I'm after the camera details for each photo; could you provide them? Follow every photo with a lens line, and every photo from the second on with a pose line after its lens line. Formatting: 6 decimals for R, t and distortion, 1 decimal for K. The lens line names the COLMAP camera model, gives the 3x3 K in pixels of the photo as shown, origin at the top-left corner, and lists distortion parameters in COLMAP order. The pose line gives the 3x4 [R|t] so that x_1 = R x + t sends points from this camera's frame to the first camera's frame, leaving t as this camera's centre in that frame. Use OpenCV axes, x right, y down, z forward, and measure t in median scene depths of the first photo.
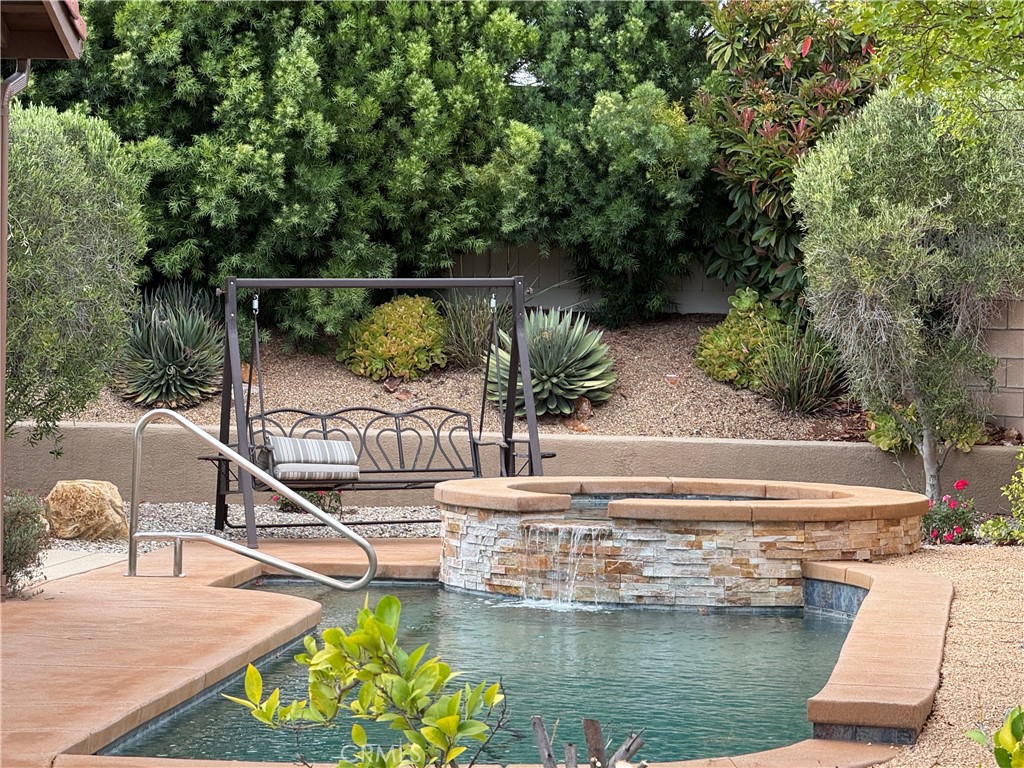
lens RADIAL K [[3874.2, 0, 512.0], [0, 3874.2, 383.9], [0, 0, 1]] dist [-0.123020, 0.000000]
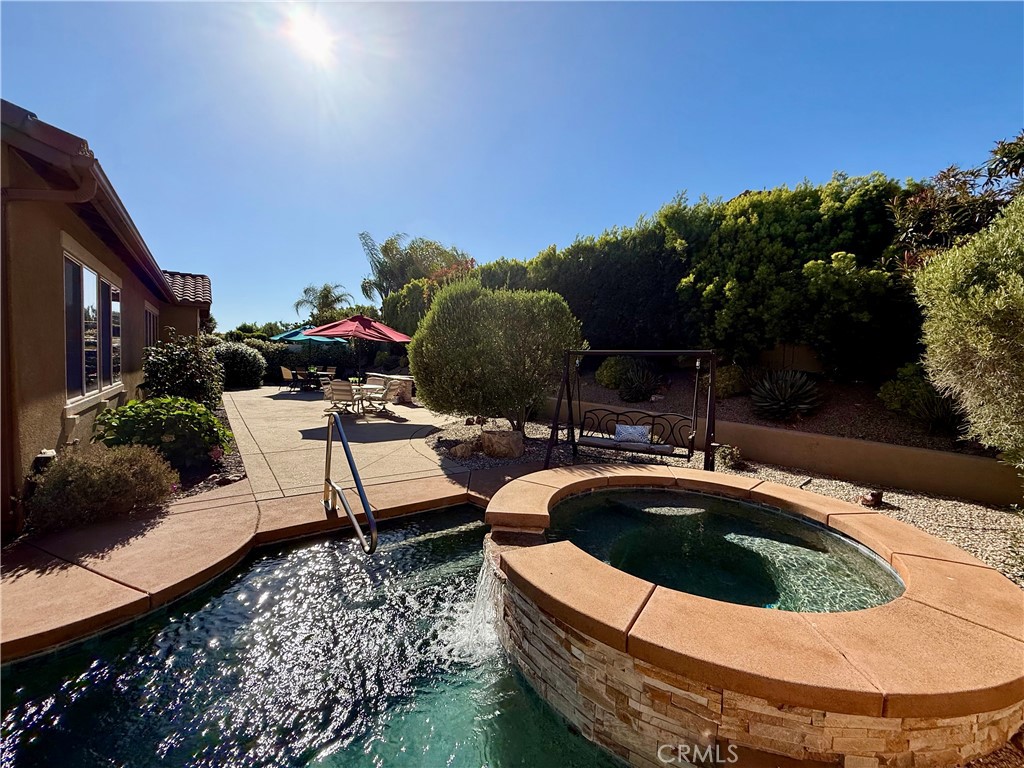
lens RADIAL K [[408.2, 0, 511.8], [0, 408.2, 381.5], [0, 0, 1]] dist [0.003507, 0.000160]
pose [[0.669187, 0.039709, -0.742032, 0.086977], [-0.037680, 0.999100, 0.019485, -0.012570], [0.742138, 0.014921, 0.670081, 0.802242]]
